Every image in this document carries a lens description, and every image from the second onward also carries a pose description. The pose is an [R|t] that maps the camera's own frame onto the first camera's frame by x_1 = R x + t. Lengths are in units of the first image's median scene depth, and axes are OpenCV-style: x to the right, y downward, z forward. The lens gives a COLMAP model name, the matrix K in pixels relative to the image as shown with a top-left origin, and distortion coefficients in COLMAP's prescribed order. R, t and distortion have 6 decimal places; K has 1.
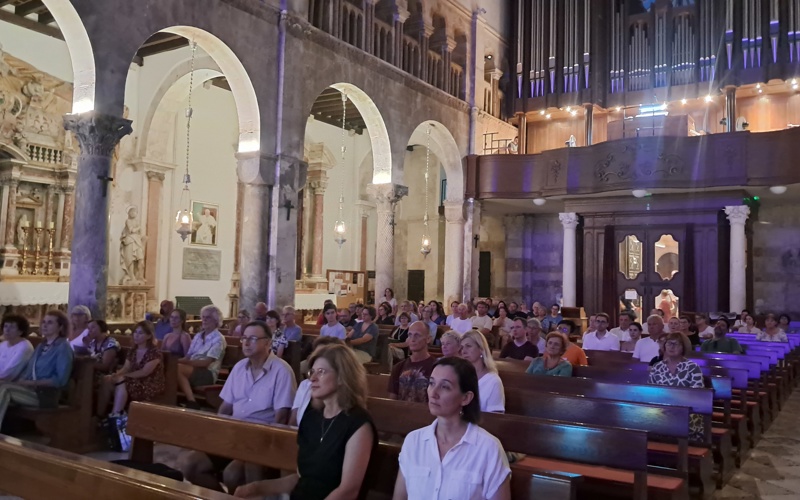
lens RADIAL K [[715.3, 0, 400.0], [0, 715.3, 250.0], [0, 0, 1]] dist [0.071230, -0.157289]
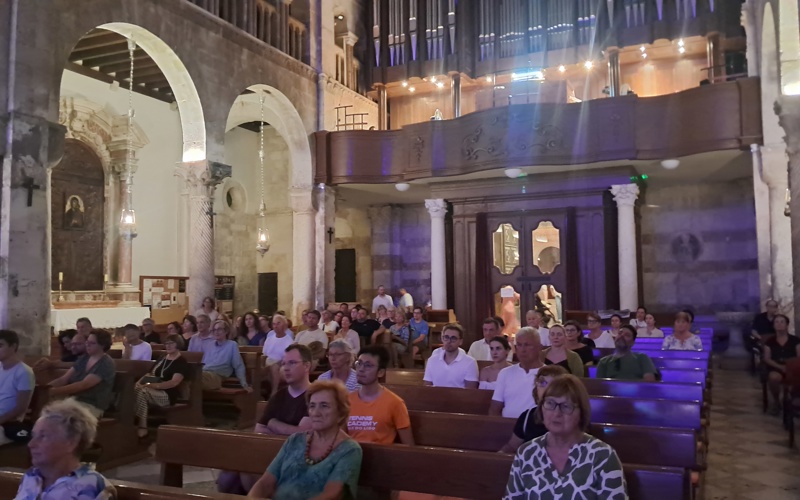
lens RADIAL K [[687.6, 0, 408.1], [0, 687.6, 244.1], [0, 0, 1]] dist [0.100404, -0.162836]
pose [[0.987910, -0.026964, 0.152664, 0.084025], [0.029219, 0.999494, -0.012551, 0.012064], [-0.152248, 0.016860, 0.988199, 0.220668]]
